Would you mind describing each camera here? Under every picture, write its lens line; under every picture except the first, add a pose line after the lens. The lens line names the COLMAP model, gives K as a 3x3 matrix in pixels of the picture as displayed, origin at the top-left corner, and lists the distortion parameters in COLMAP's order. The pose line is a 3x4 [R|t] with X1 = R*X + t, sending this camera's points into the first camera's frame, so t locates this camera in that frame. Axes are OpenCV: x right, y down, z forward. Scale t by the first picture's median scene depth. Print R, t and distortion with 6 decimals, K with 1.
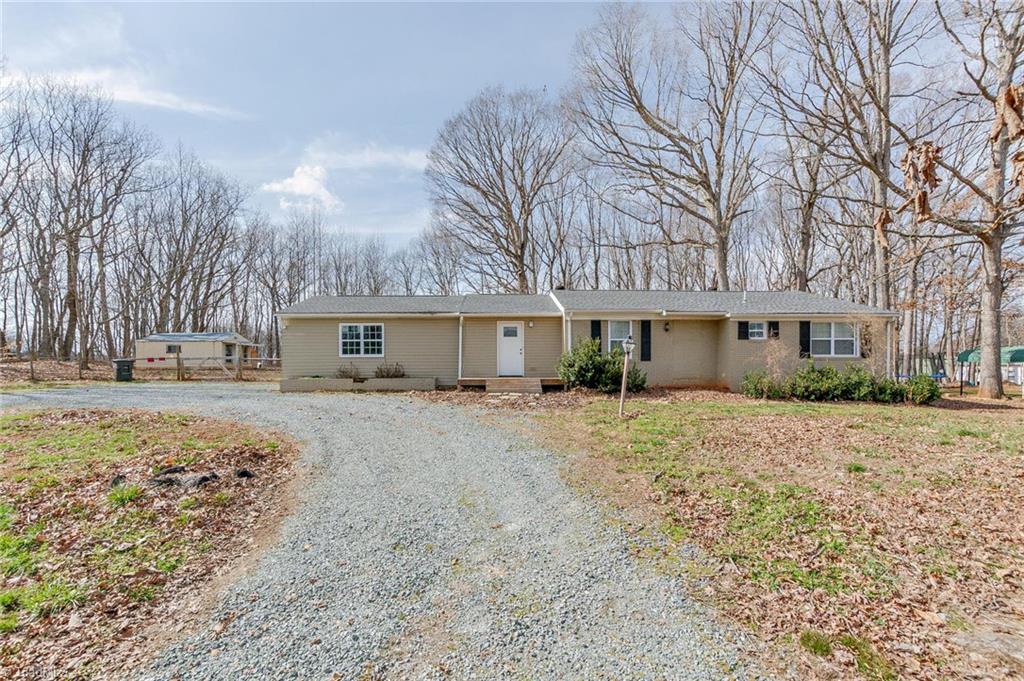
lens RADIAL K [[450.2, 0, 505.6], [0, 450.2, 341.1], [0, 0, 1]] dist [0.002052, -0.000200]
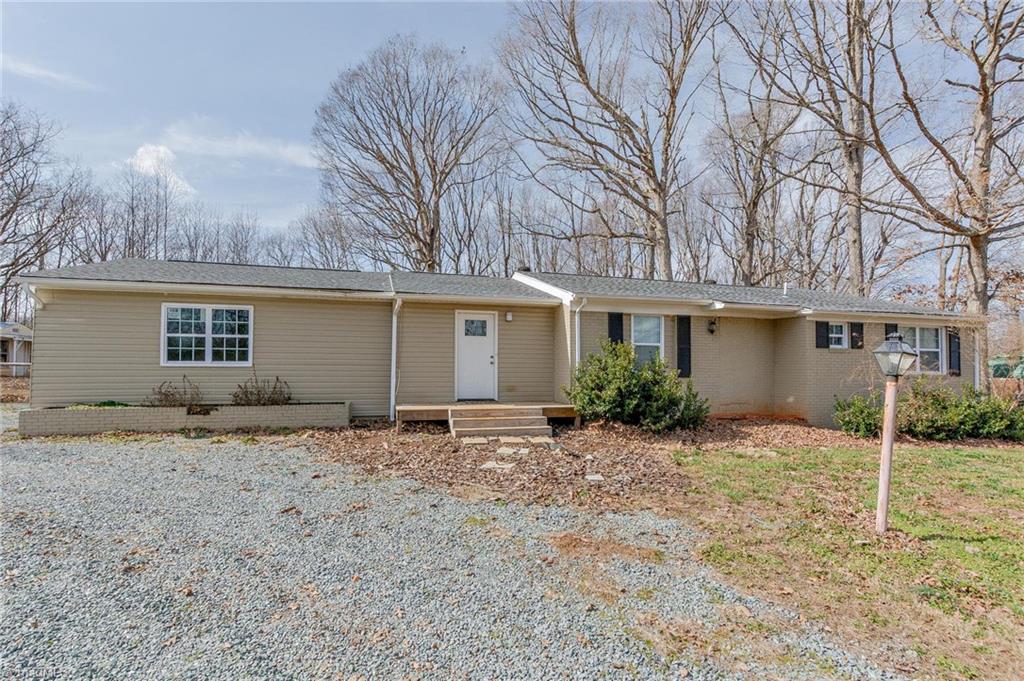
lens RADIAL K [[439.0, 0, 483.3], [0, 439.0, 343.3], [0, 0, 1]] dist [0.005498, 0.000339]
pose [[0.975922, 0.021867, 0.217019, -0.109968], [-0.021307, 0.999761, -0.004919, 0.003168], [-0.217075, 0.000176, 0.976155, 0.409267]]
